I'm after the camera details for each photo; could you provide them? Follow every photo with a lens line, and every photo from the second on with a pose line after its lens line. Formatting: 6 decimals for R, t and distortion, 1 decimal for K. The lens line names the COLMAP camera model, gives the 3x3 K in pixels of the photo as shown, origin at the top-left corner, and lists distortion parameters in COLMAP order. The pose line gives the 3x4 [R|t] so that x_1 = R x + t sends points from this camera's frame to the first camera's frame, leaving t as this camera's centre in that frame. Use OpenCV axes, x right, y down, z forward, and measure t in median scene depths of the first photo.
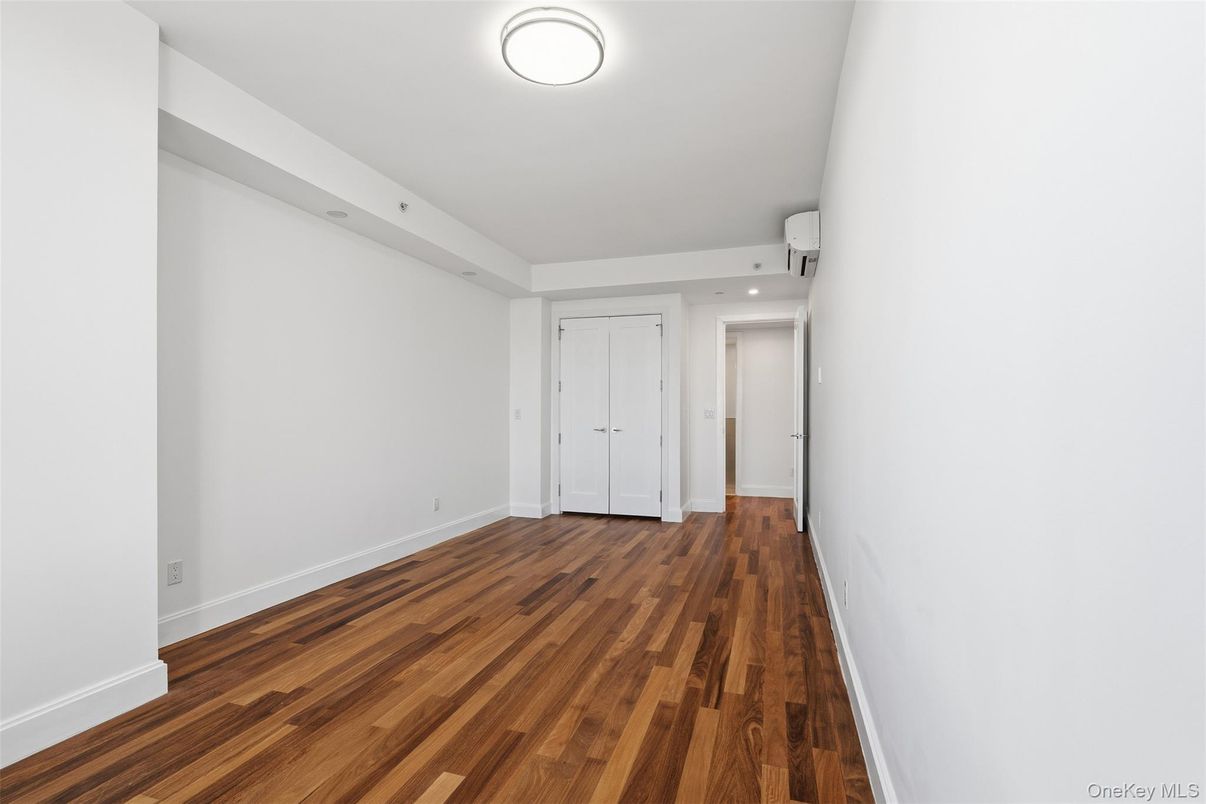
lens RADIAL K [[526.3, 0, 603.0], [0, 526.3, 408.4], [0, 0, 1]] dist [0.000476, 0.000616]
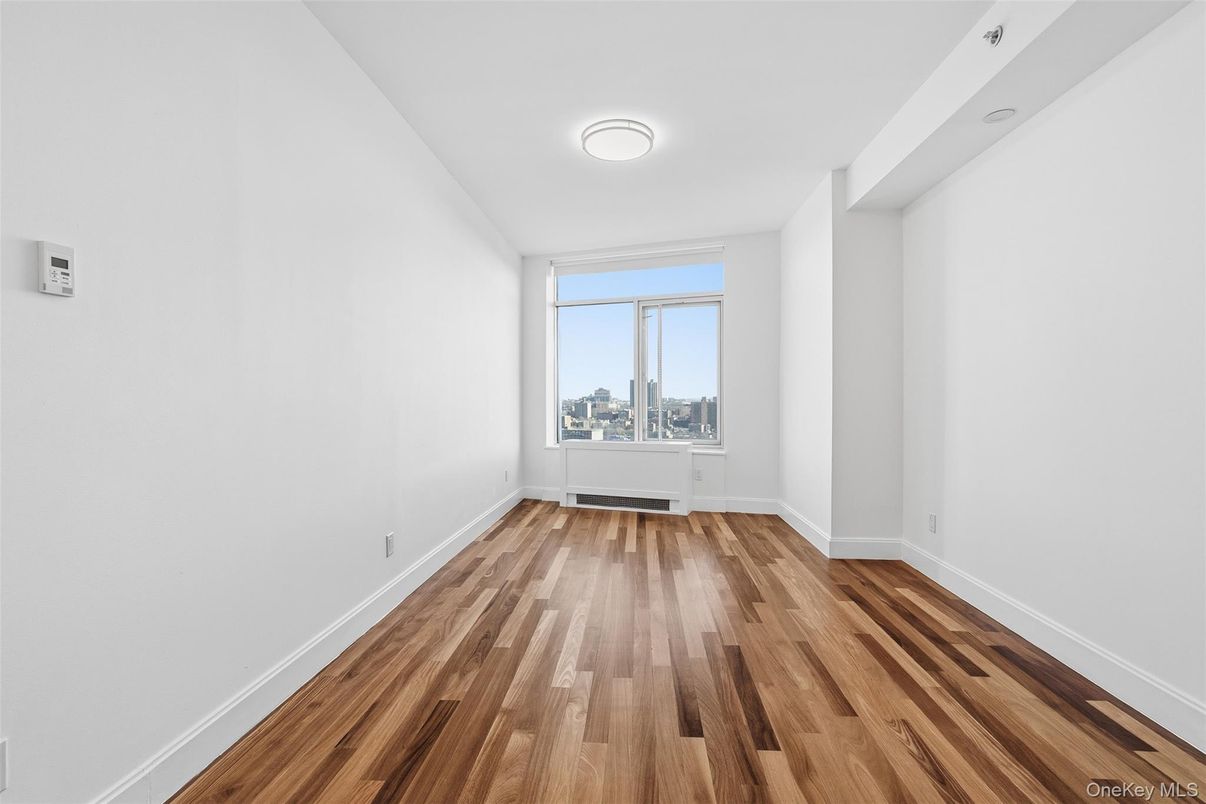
lens RADIAL K [[526.3, 0, 600.5], [0, 526.3, 400.1], [0, 0, 1]] dist [0.000476, 0.000616]
pose [[-0.971201, -0.001881, -0.238253, 0.230610], [-0.000716, 0.999987, -0.004975, 0.024559], [0.238259, -0.004661, -0.971190, 1.865345]]
